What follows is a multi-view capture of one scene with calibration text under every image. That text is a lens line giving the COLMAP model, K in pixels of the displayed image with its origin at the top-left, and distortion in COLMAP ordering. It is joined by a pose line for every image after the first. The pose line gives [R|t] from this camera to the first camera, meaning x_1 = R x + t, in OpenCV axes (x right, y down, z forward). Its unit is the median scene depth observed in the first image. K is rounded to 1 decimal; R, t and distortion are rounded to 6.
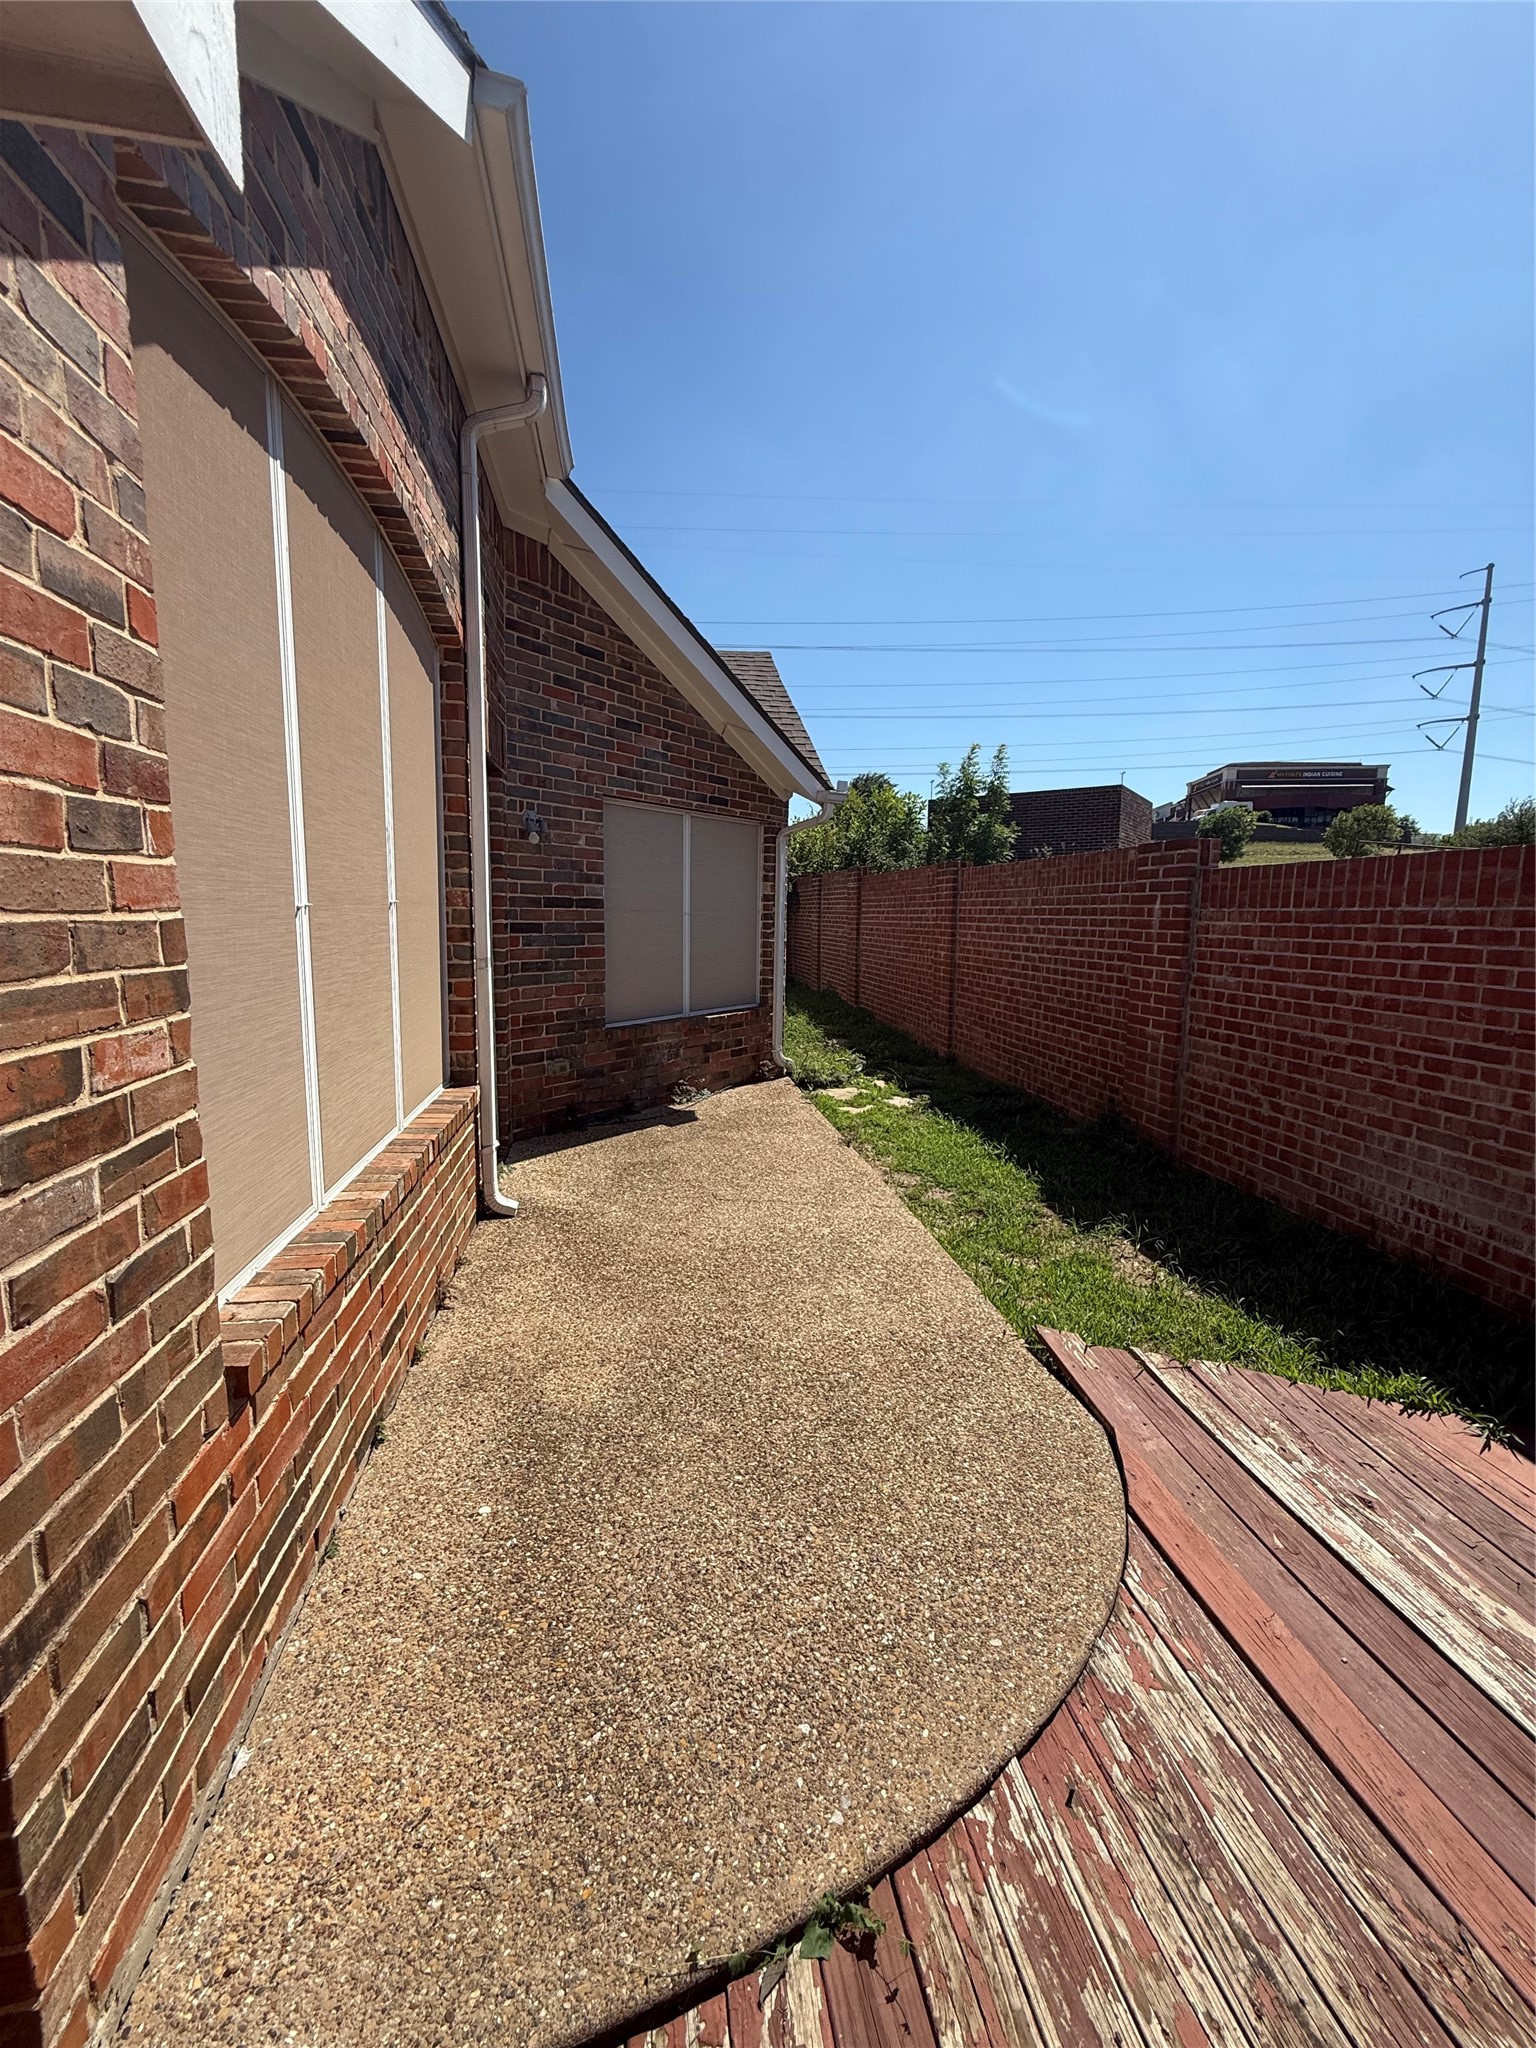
lens RADIAL K [[825.6, 0, 777.6], [0, 825.6, 1021.1], [0, 0, 1]] dist [-0.001653, 0.001157]
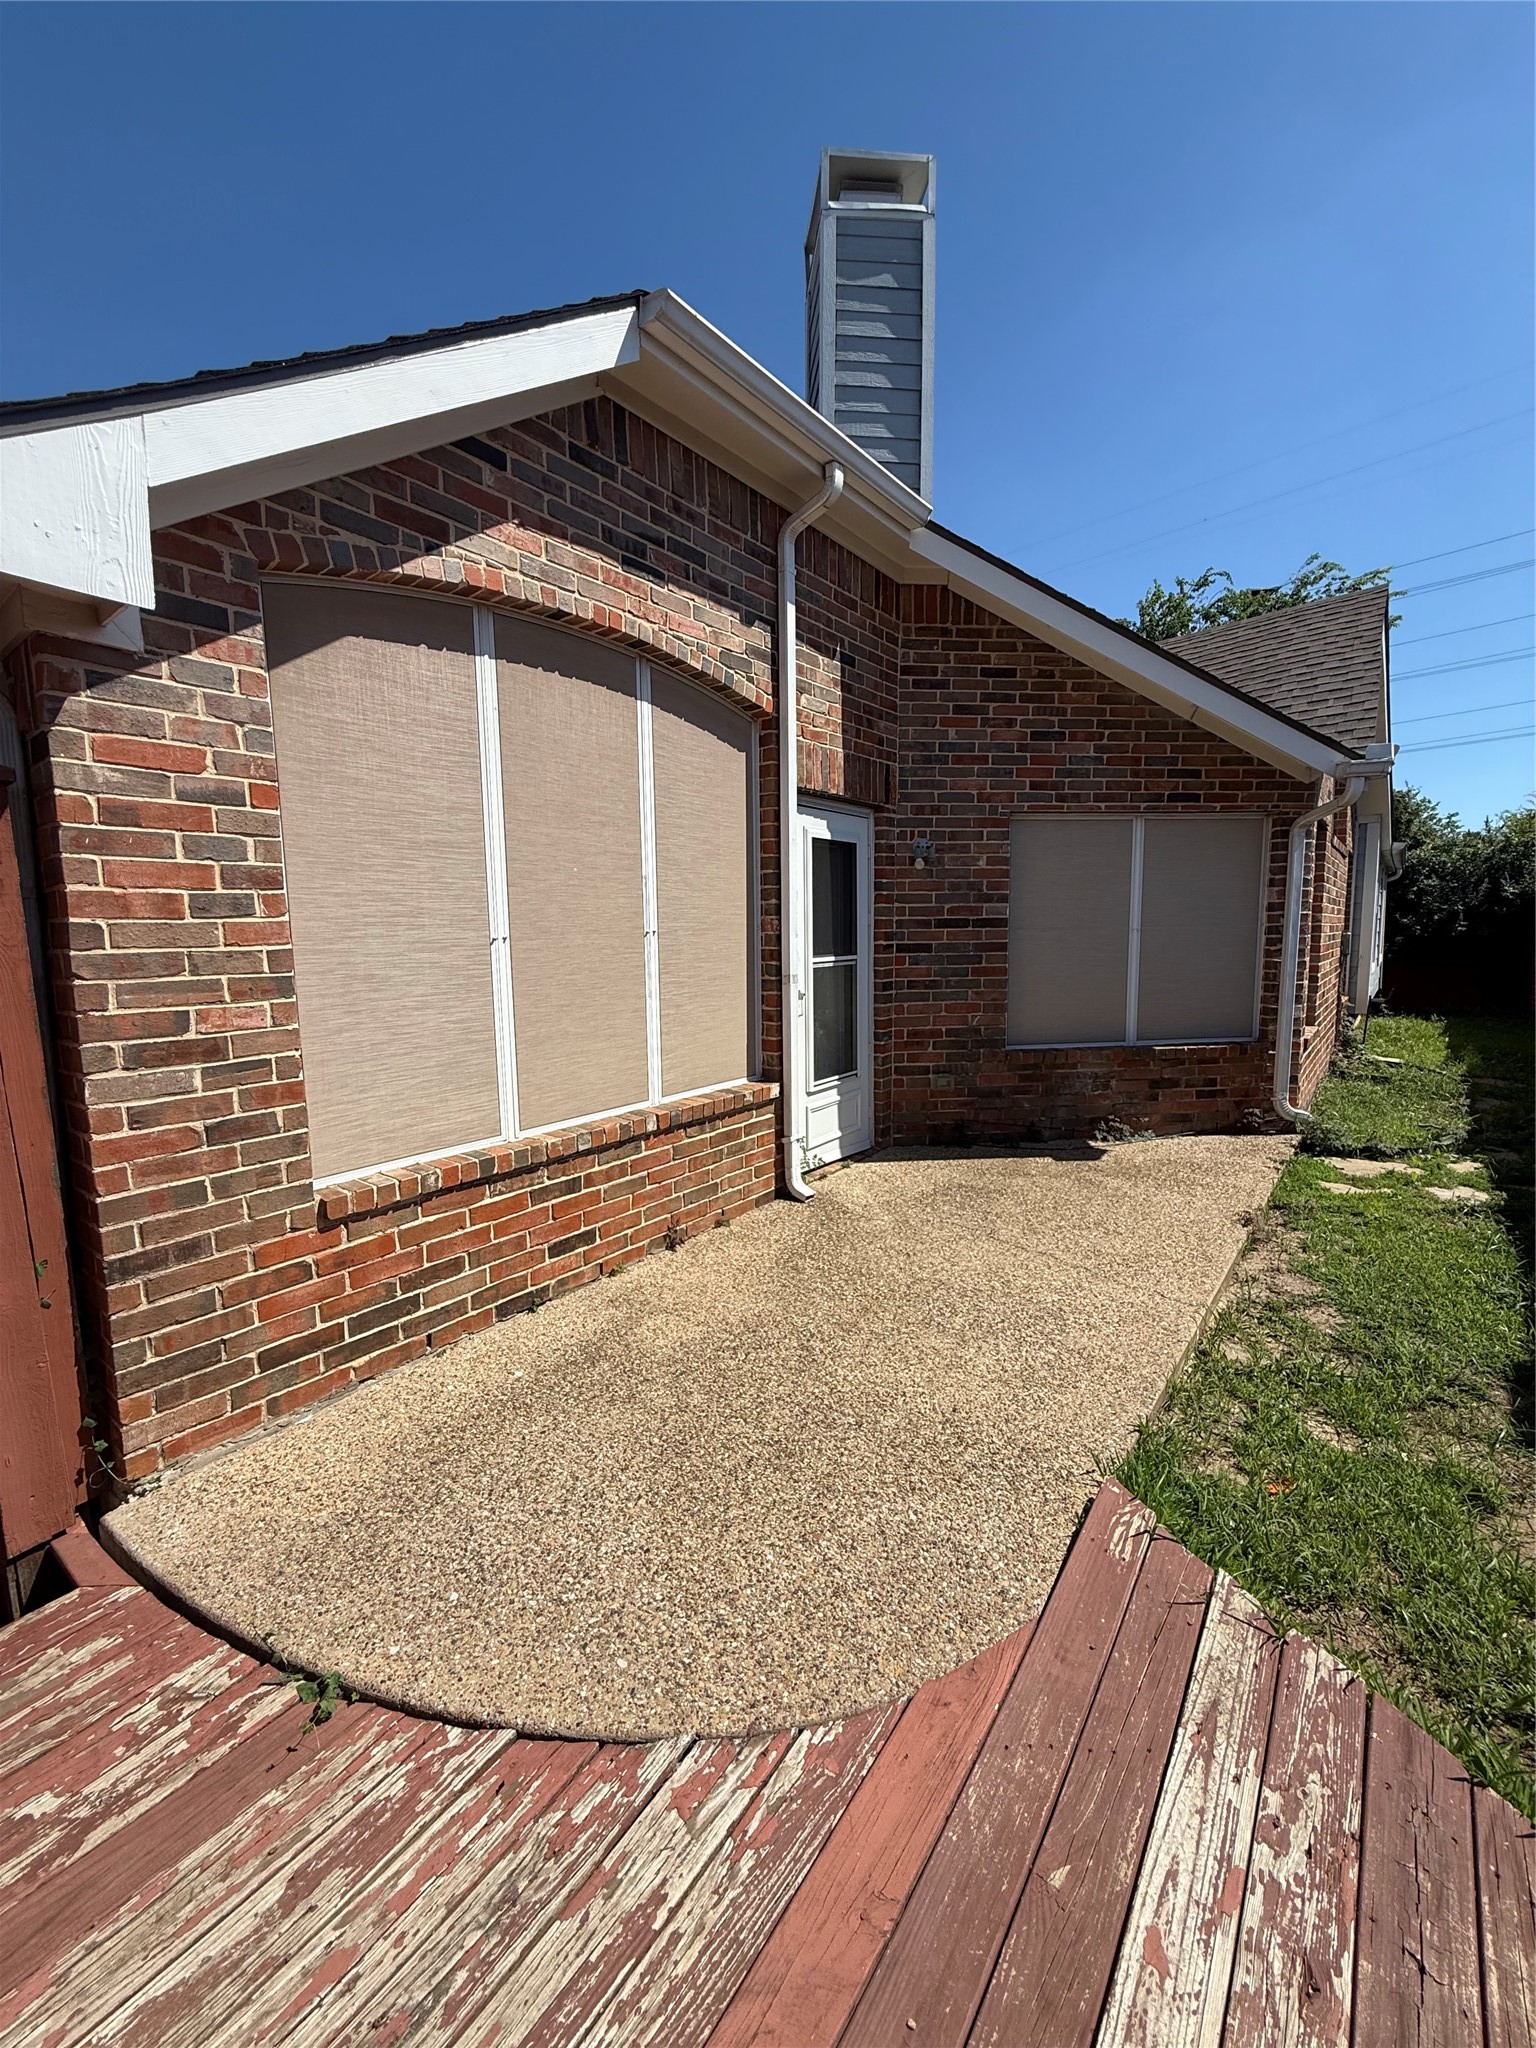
lens RADIAL K [[825.6, 0, 760.1], [0, 825.6, 1021.1], [0, 0, 1]] dist [-0.001653, 0.001157]
pose [[0.664257, 0.056294, -0.745381, 0.508143], [-0.073068, 0.997275, 0.010203, -0.020615], [0.743924, 0.047687, 0.666560, 0.199360]]
